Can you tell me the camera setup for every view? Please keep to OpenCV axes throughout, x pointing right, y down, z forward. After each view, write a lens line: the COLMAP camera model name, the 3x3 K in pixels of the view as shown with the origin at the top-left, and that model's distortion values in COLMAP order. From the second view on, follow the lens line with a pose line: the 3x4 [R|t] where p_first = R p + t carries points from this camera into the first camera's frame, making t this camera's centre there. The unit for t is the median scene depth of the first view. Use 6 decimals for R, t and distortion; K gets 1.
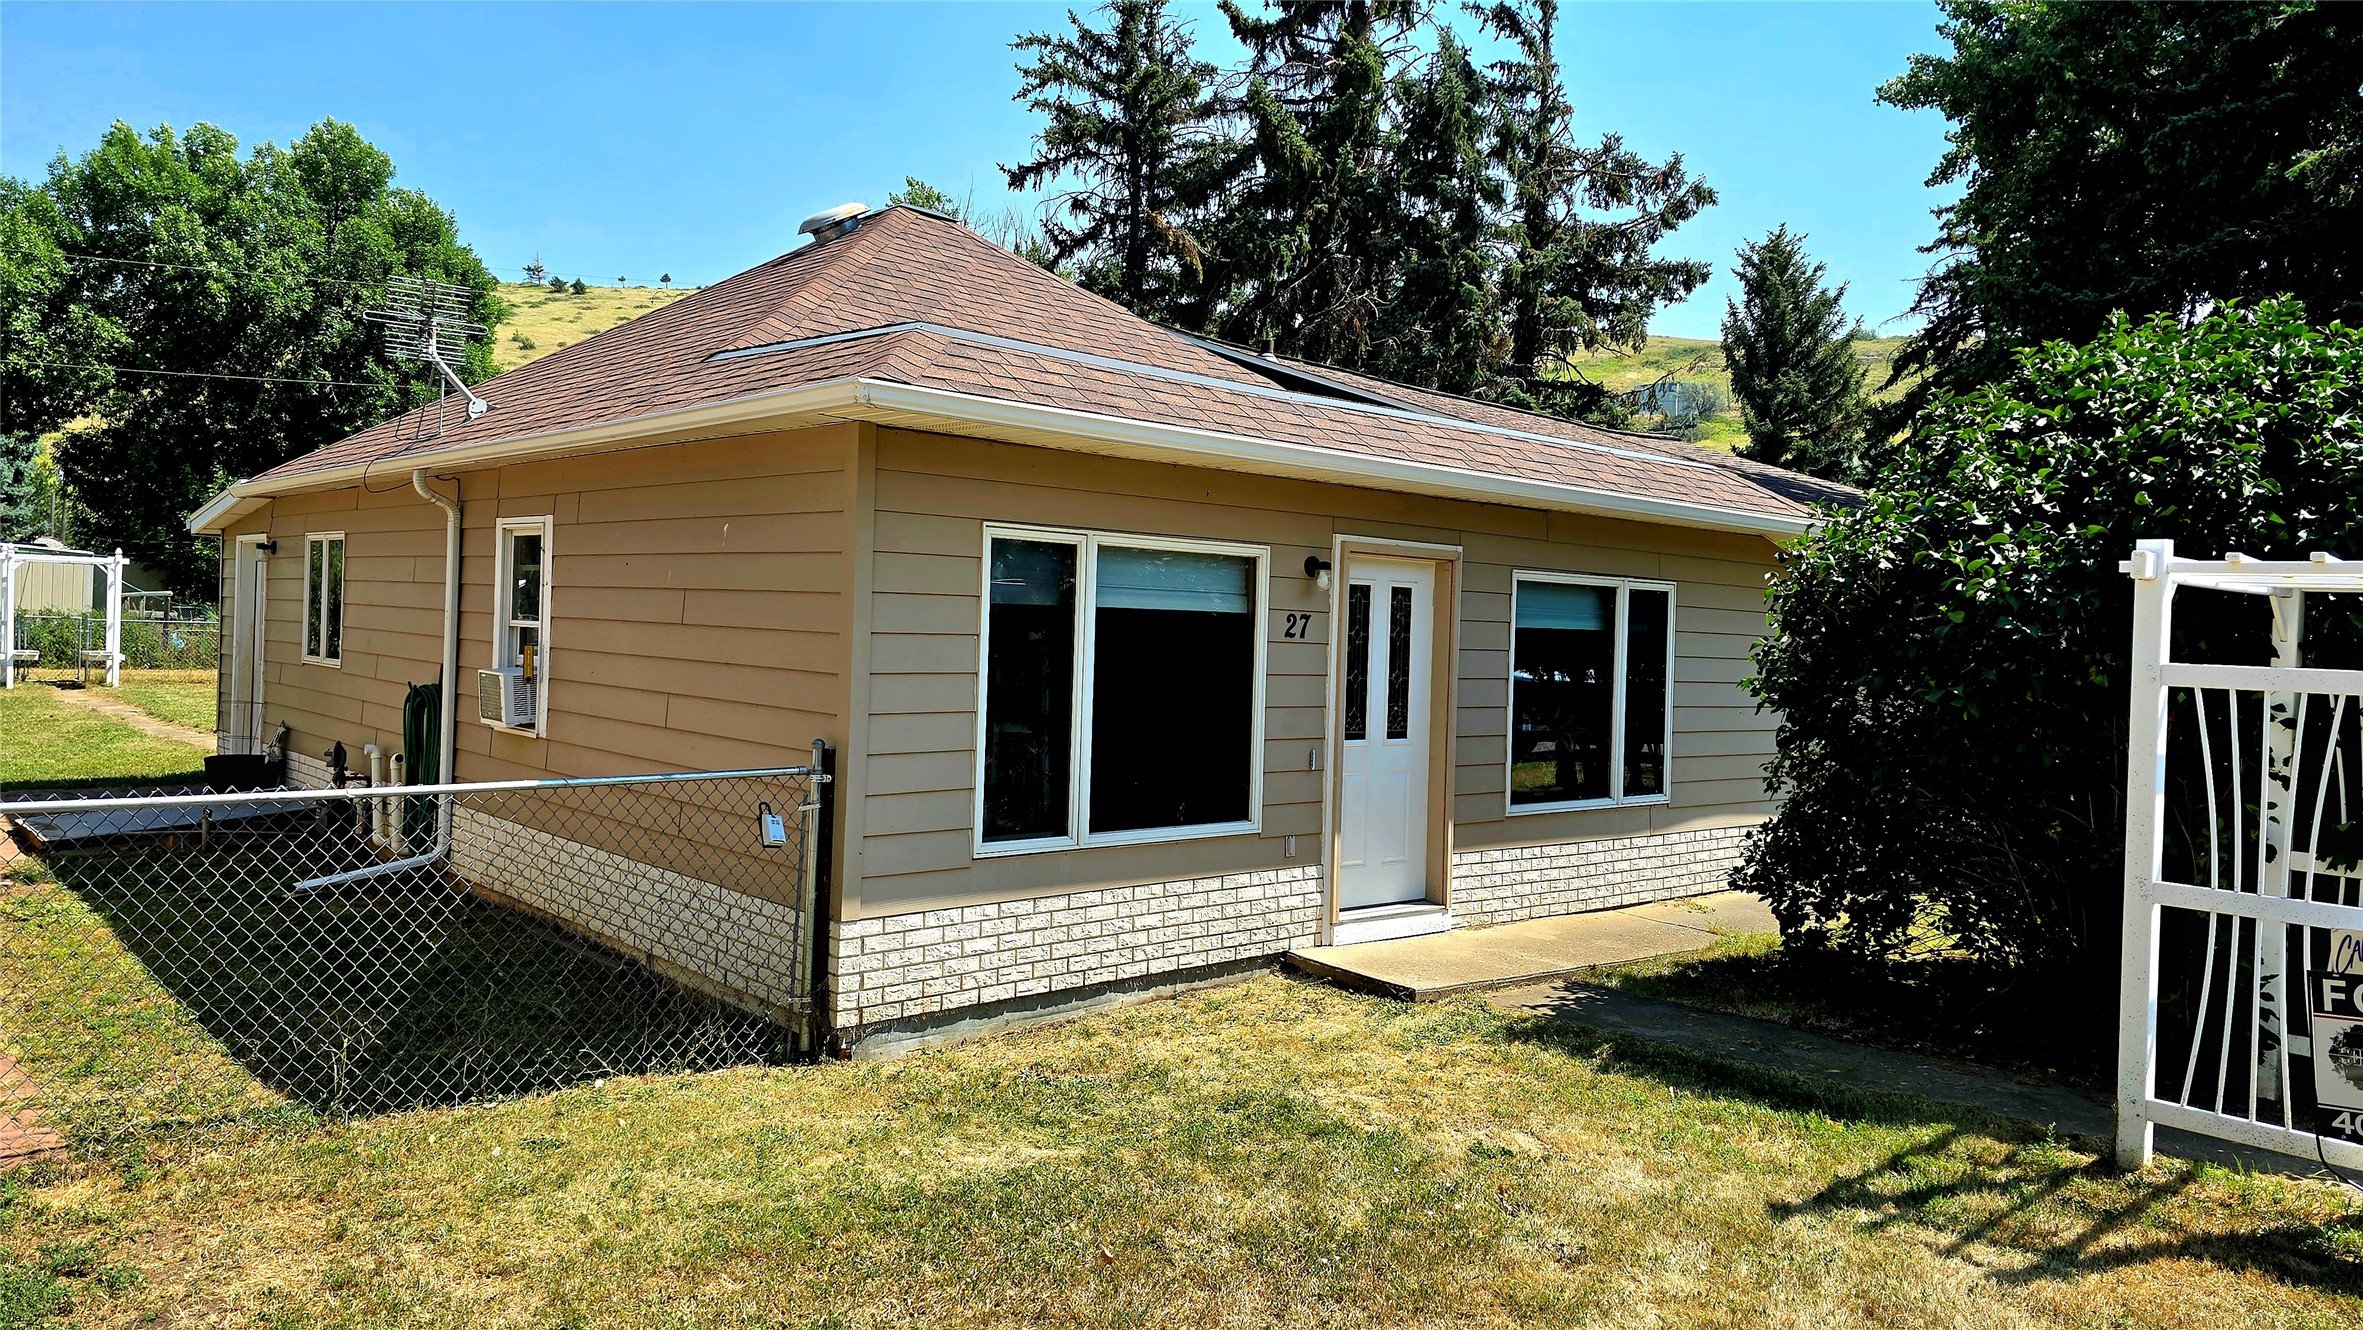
lens RADIAL K [[1579.0, 0, 1180.7], [0, 1579.0, 659.3], [0, 0, 1]] dist [0.065771, -0.069589]
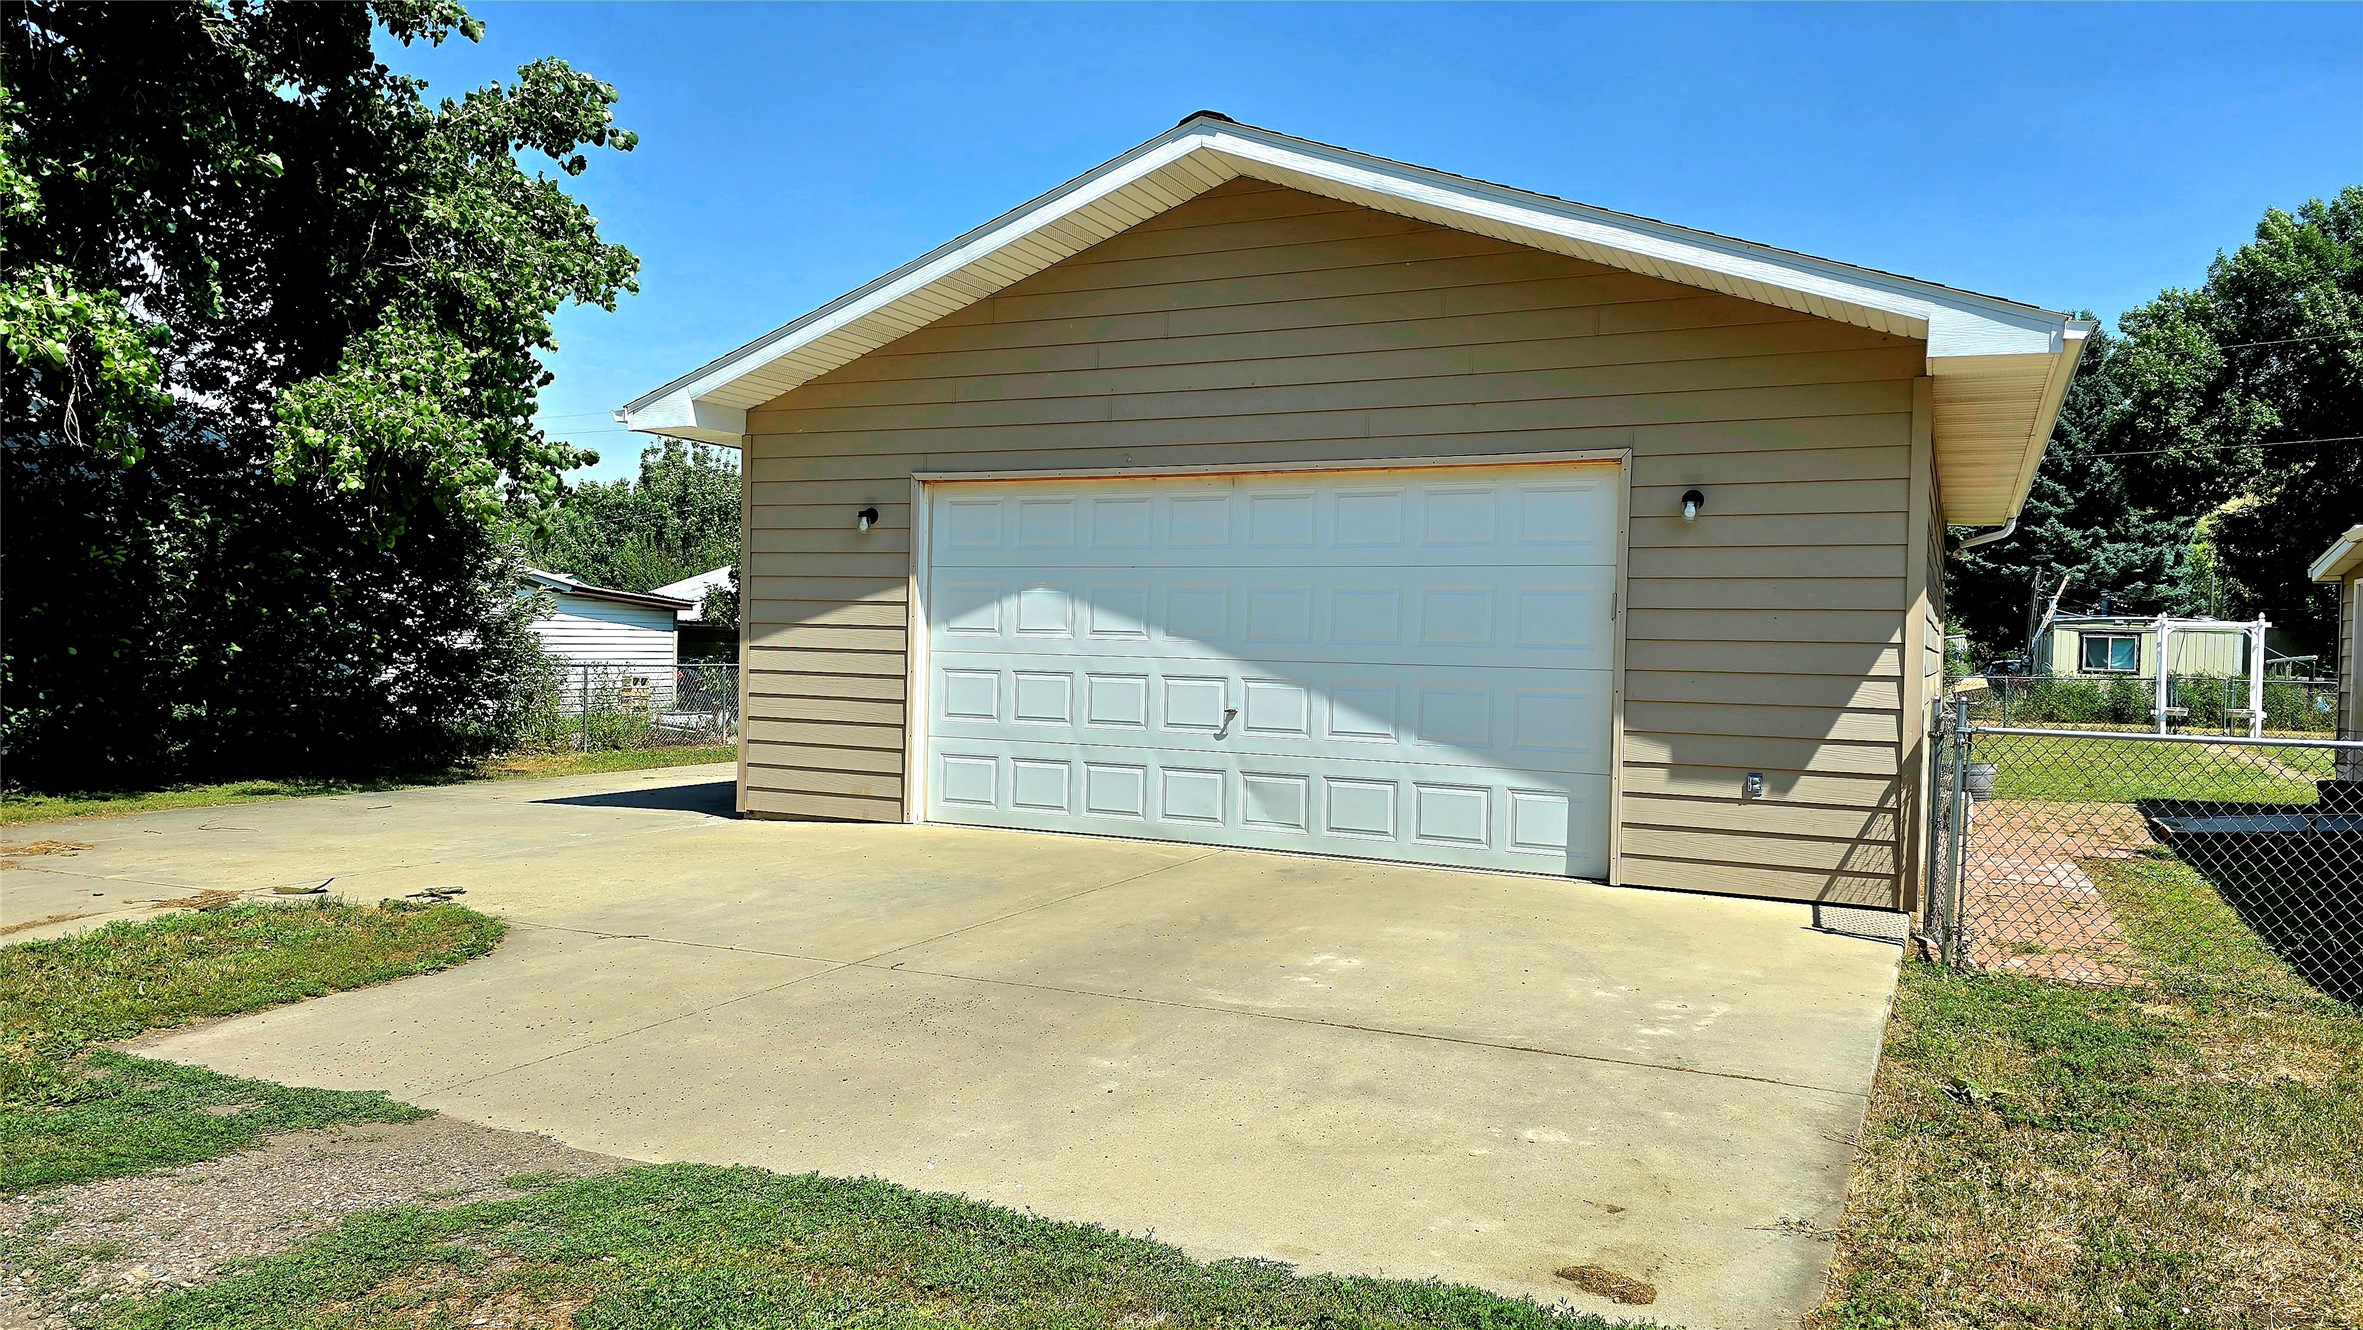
lens RADIAL K [[1579.0, 0, 1180.7], [0, 1579.0, 659.3], [0, 0, 1]] dist [0.065771, -0.069589]
pose [[0.375116, -0.017404, -0.926814, 0.049116], [-0.030917, 0.999033, -0.031273, 0.015489], [0.926462, 0.040385, 0.374215, -0.055752]]
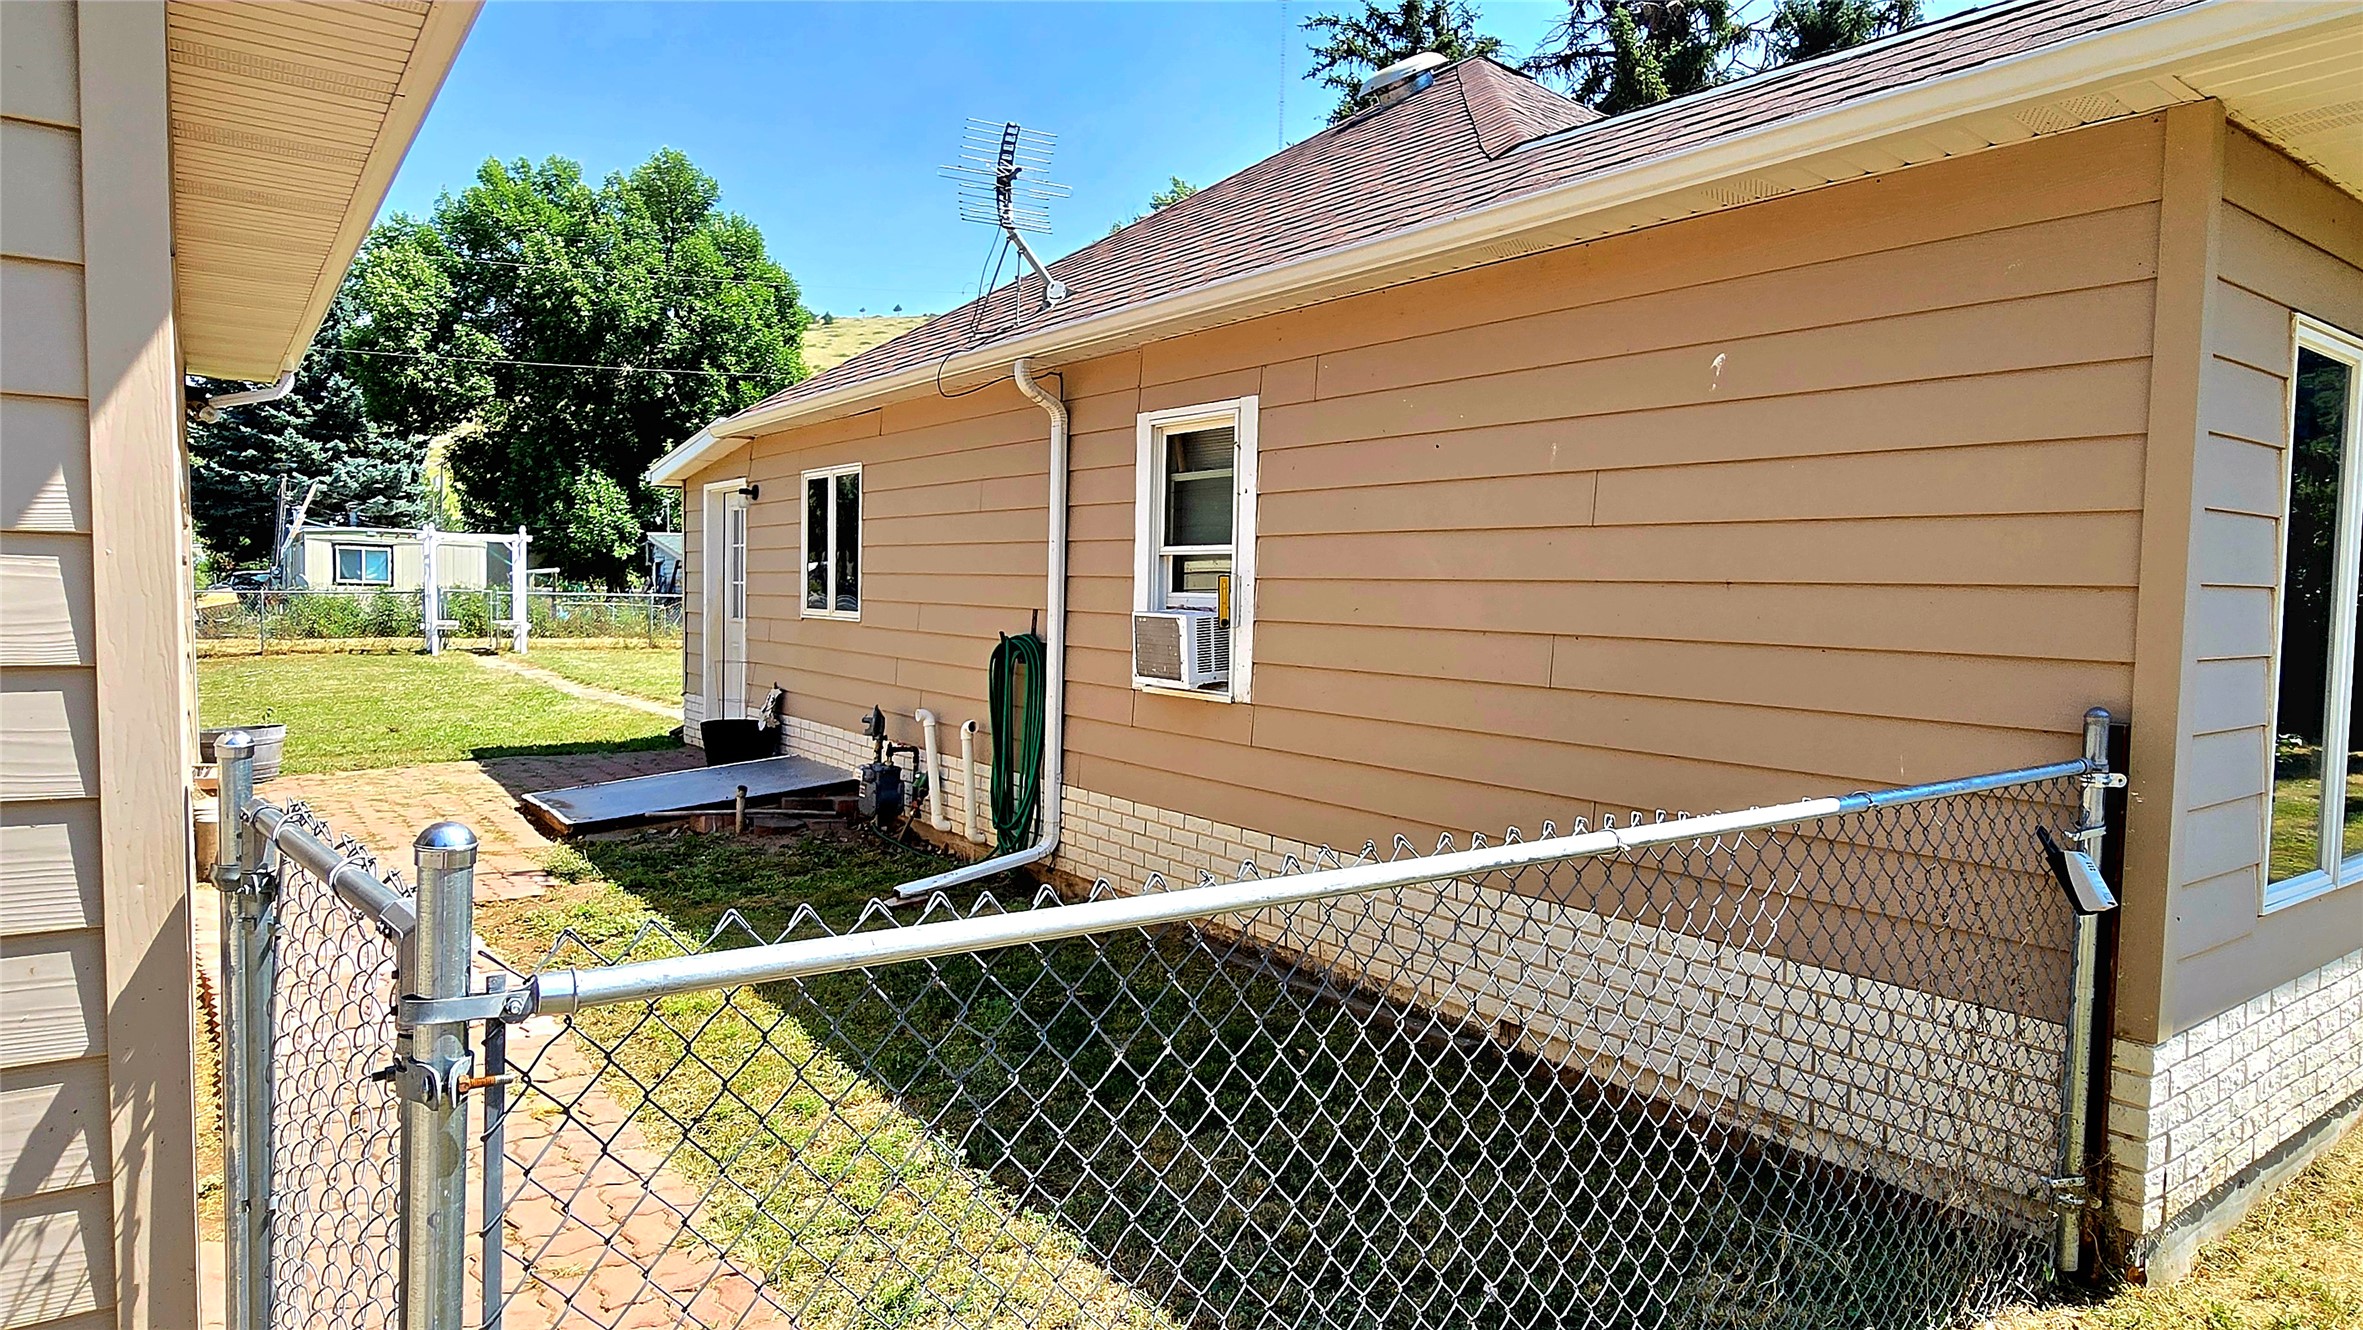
lens RADIAL K [[1363.5, 0, 1176.8], [0, 1363.5, 682.3], [0, 0, 1]] dist [0.002424, -0.001870]
pose [[0.993951, -0.005898, -0.109662, -0.108563], [0.010204, 0.999197, 0.038748, 0.004722], [0.109345, -0.039633, 0.993213, 0.111754]]
